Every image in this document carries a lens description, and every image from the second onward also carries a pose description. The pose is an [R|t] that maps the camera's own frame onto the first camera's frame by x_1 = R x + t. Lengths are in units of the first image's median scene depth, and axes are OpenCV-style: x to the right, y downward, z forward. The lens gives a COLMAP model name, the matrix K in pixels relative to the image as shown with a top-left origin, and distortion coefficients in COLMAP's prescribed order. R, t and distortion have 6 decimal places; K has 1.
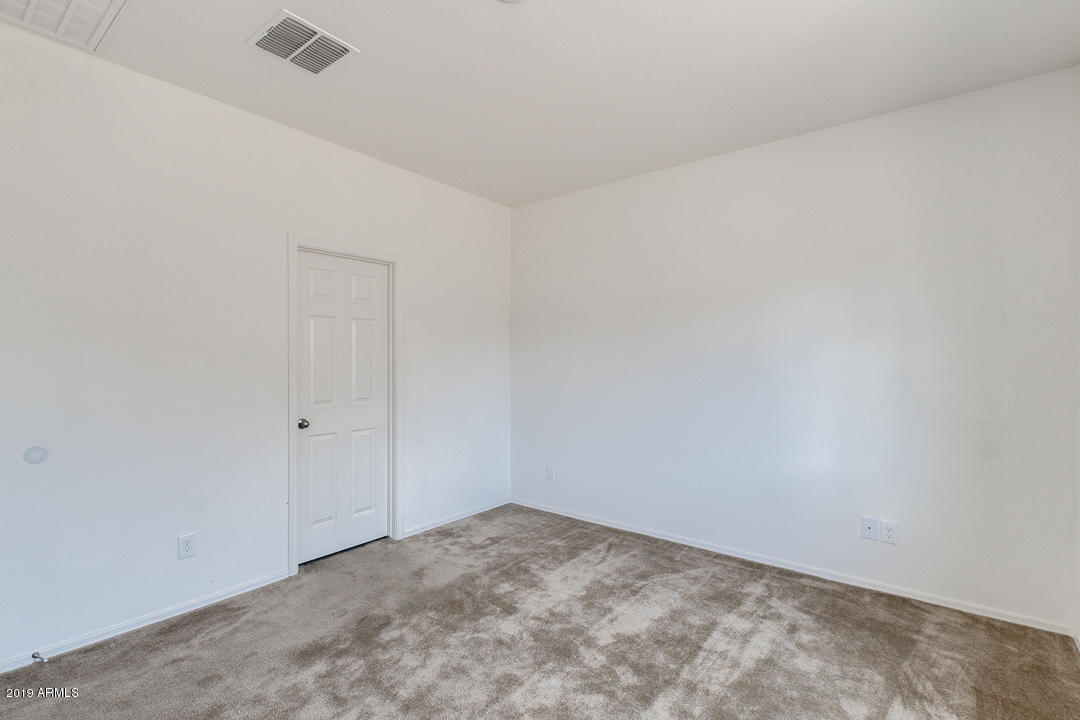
lens RADIAL K [[492.1, 0, 535.5], [0, 492.1, 357.3], [0, 0, 1]] dist [0.002069, -0.002072]
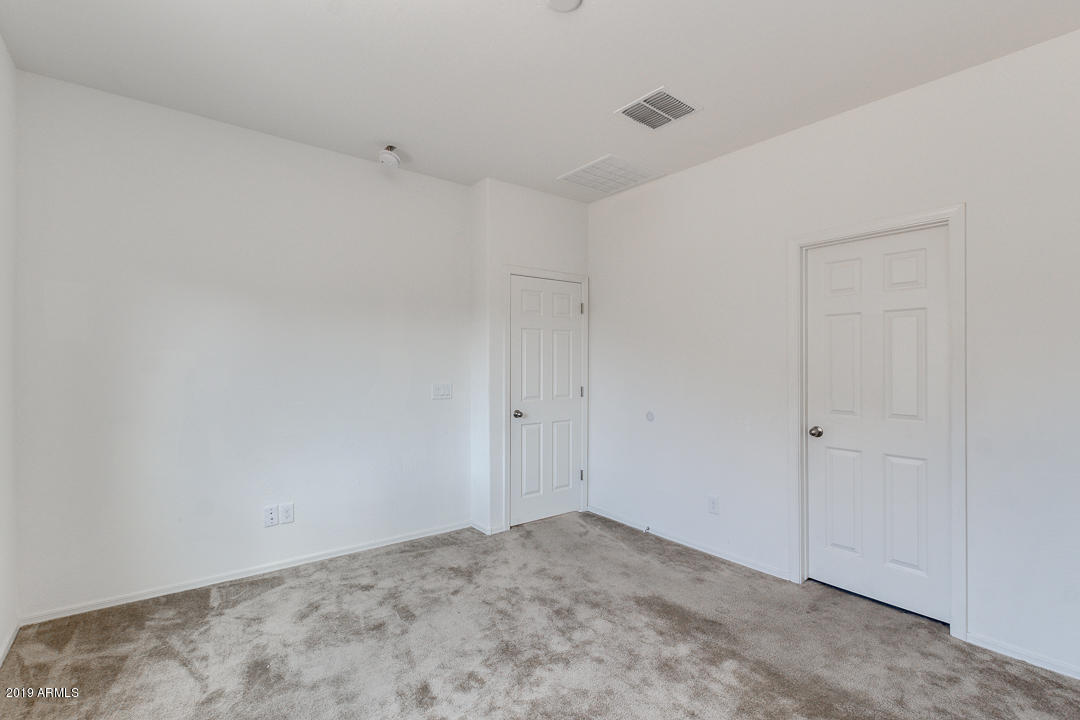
lens RADIAL K [[492.1, 0, 534.7], [0, 492.1, 360.5], [0, 0, 1]] dist [0.002069, -0.002072]
pose [[-0.233358, -0.007041, -0.972365, 0.616926], [0.004127, 0.999958, -0.008232, 0.004904], [0.972382, -0.005934, -0.233319, 0.760724]]
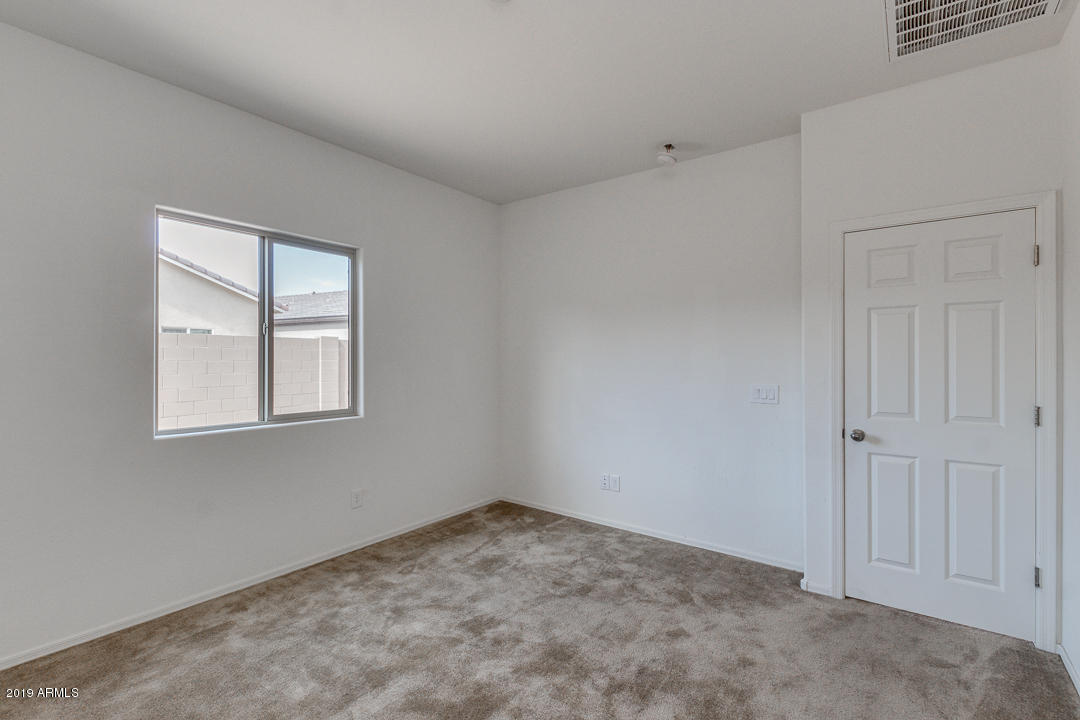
lens RADIAL K [[492.1, 0, 545.0], [0, 492.1, 358.4], [0, 0, 1]] dist [0.002069, -0.002072]
pose [[-0.999219, -0.005089, -0.039195, -0.069015], [-0.004690, 0.999936, -0.010265, 0.009092], [0.039245, -0.010074, -0.999179, 1.295289]]
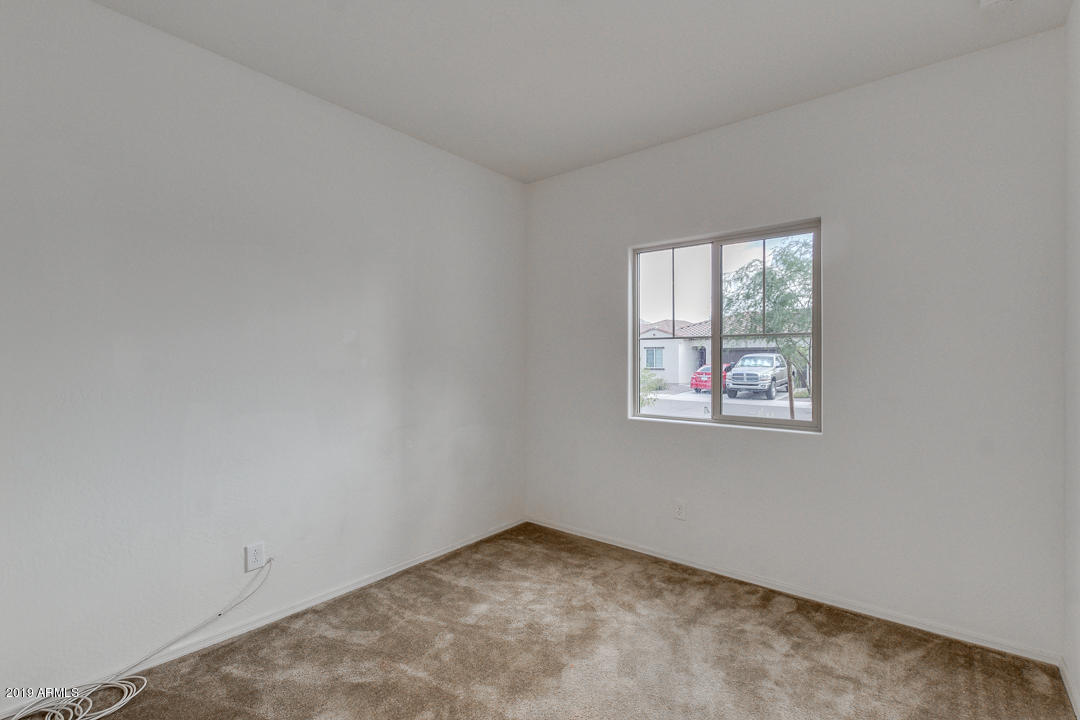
lens RADIAL K [[518.1, 0, 534.0], [0, 518.1, 365.7], [0, 0, 1]] dist [0.002360, -0.000015]
pose [[0.042130, -0.007538, 0.999084, -0.665905], [-0.008122, 0.999936, 0.007887, 0.009638], [-0.999079, -0.008447, 0.042067, 0.588668]]
